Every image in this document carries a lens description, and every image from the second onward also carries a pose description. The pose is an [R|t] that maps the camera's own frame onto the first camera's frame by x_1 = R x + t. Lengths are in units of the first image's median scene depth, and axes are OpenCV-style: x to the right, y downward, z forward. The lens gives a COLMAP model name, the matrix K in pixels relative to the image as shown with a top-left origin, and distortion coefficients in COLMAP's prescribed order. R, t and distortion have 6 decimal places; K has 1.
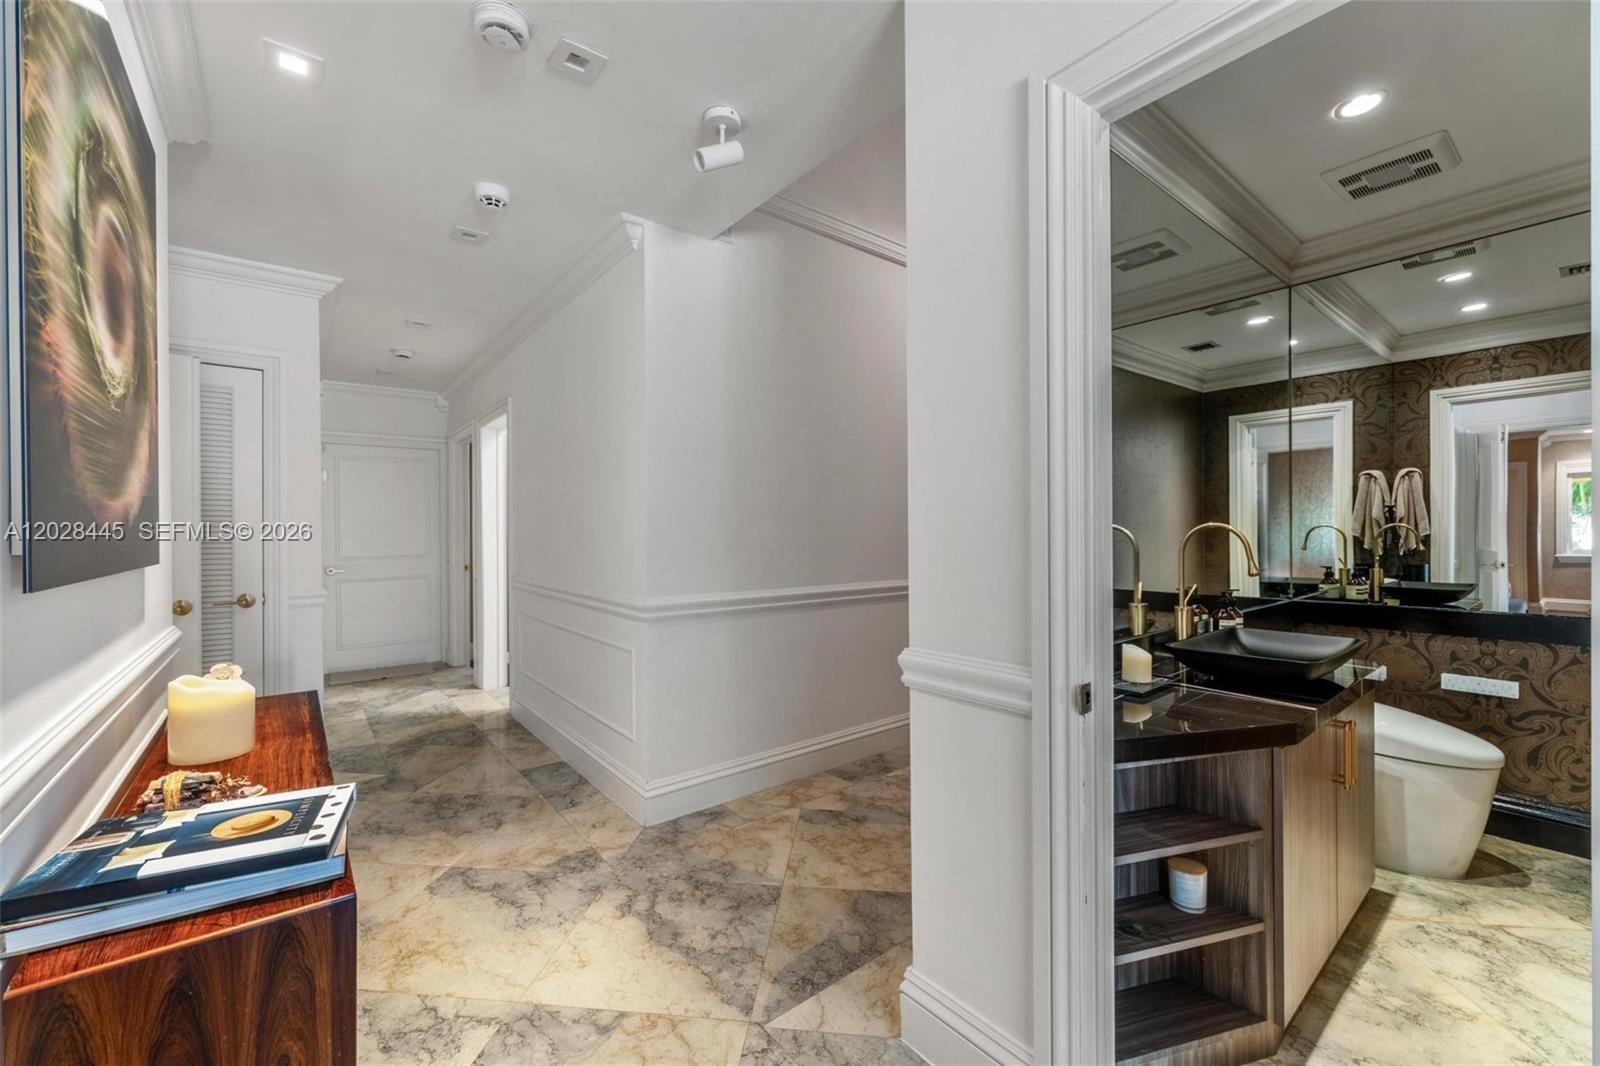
lens RADIAL K [[641.9, 0, 789.3], [0, 641.9, 534.0], [0, 0, 1]] dist [-0.001969, 0.000166]
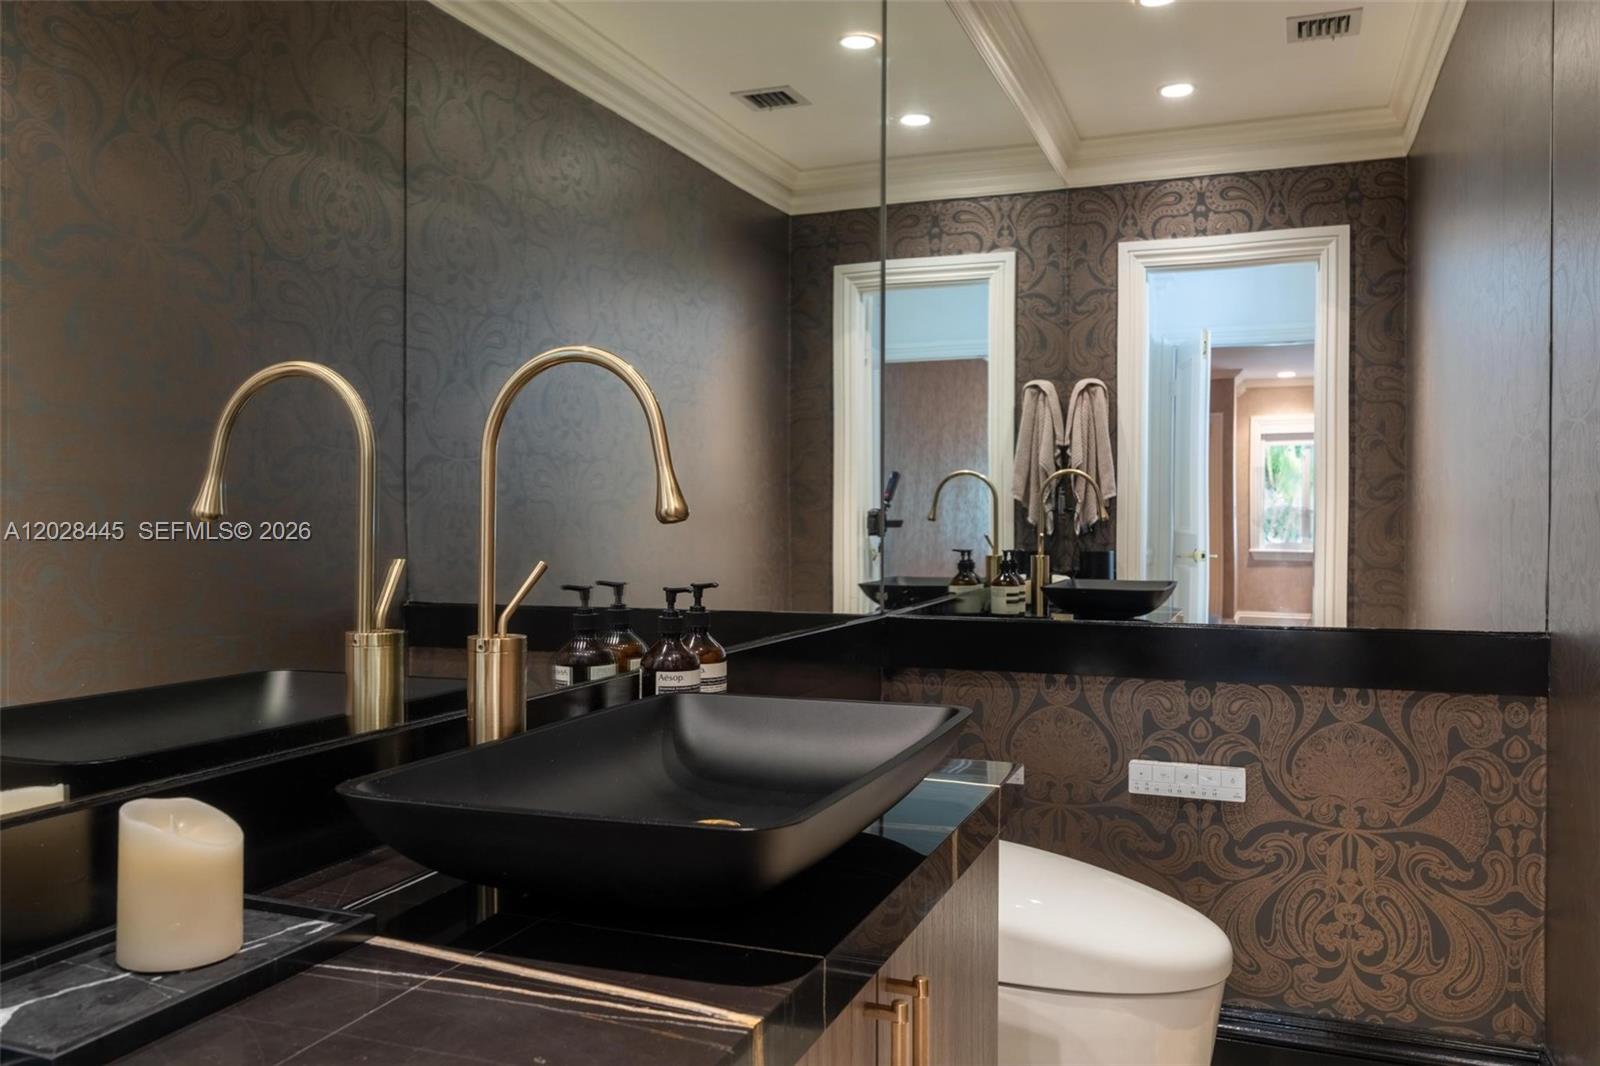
lens RADIAL K [[1203.3, 0, 813.8], [0, 1203.3, 529.4], [0, 0, 1]] dist [0.001601, -0.002001]
pose [[0.859450, 0.008124, 0.511155, 0.270482], [-0.008696, 0.999961, -0.001272, 0.037909], [-0.511145, -0.003351, 0.859488, 0.265790]]
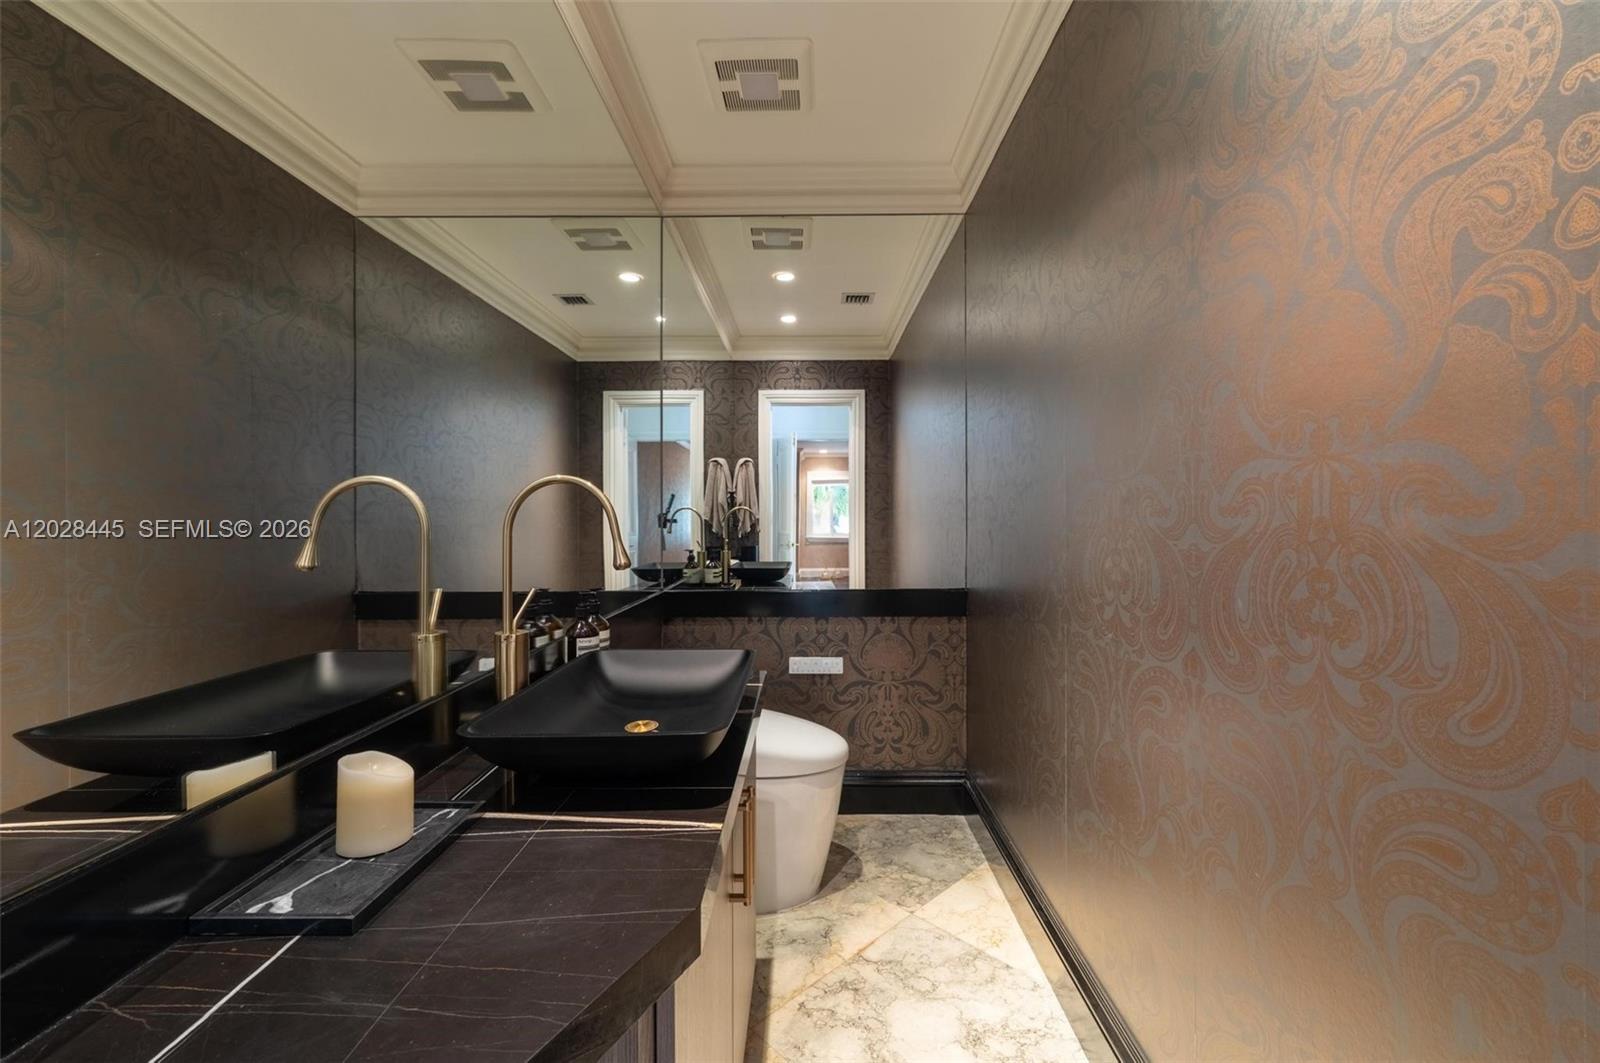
lens RADIAL K [[641.9, 0, 801.1], [0, 641.9, 520.1], [0, 0, 1]] dist [-0.001969, 0.000166]
pose [[0.627295, 0.006349, 0.778756, 0.206709], [0.000332, 0.999964, -0.008420, 0.014850], [-0.778782, 0.005541, 0.627271, 0.281766]]
